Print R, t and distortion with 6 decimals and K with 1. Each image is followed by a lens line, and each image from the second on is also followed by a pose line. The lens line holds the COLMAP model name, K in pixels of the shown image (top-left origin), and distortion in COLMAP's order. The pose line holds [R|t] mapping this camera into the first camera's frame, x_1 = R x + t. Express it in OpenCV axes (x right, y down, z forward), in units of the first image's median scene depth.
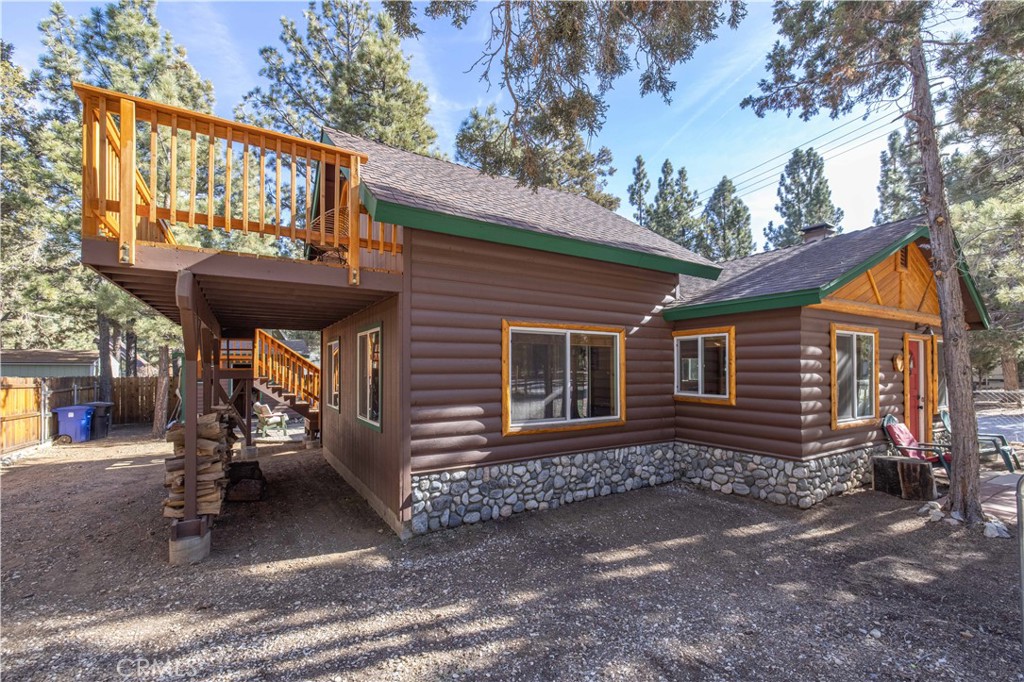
lens RADIAL K [[440.6, 0, 514.3], [0, 440.6, 358.9], [0, 0, 1]] dist [0.001359, -0.000010]
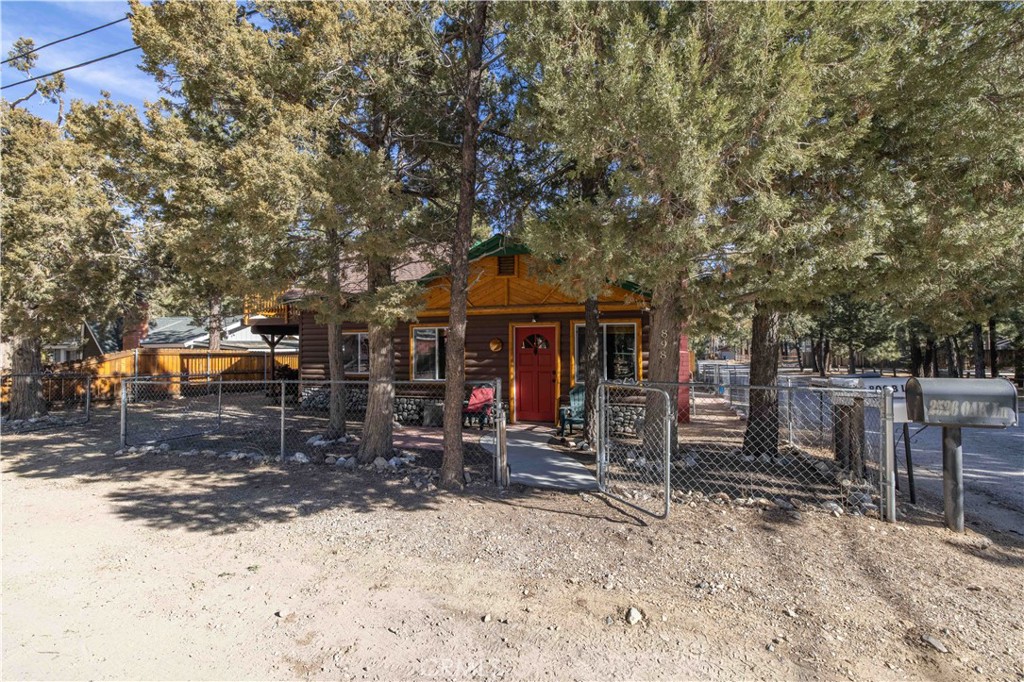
lens RADIAL K [[430.7, 0, 512.0], [0, 430.7, 341.0], [0, 0, 1]] dist [-0.000018, 0.000130]
pose [[0.658136, -0.013708, -0.752774, 2.252978], [0.024187, 0.999703, 0.002941, -0.009378], [0.752510, -0.020143, 0.658273, 0.142221]]
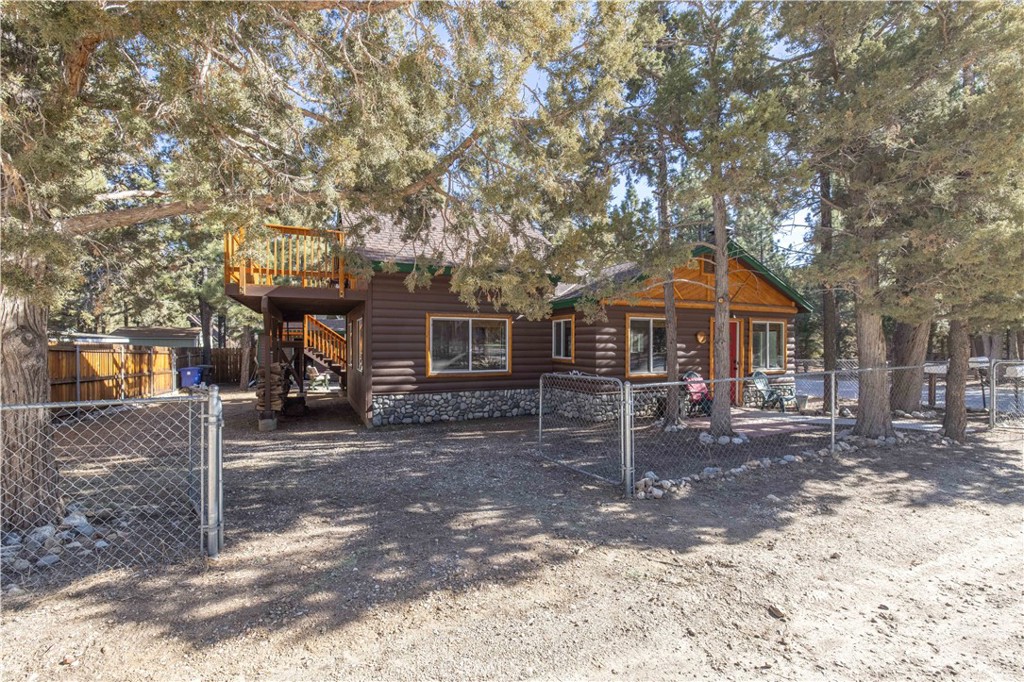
lens RADIAL K [[459.3, 0, 512.0], [0, 459.3, 341.0], [0, 0, 1]] dist [-0.001639, 0.000060]
pose [[0.990908, 0.002261, -0.134519, 0.512801], [-0.000202, 0.999883, 0.015319, -0.003162], [0.134537, -0.015153, 0.990793, -0.723750]]
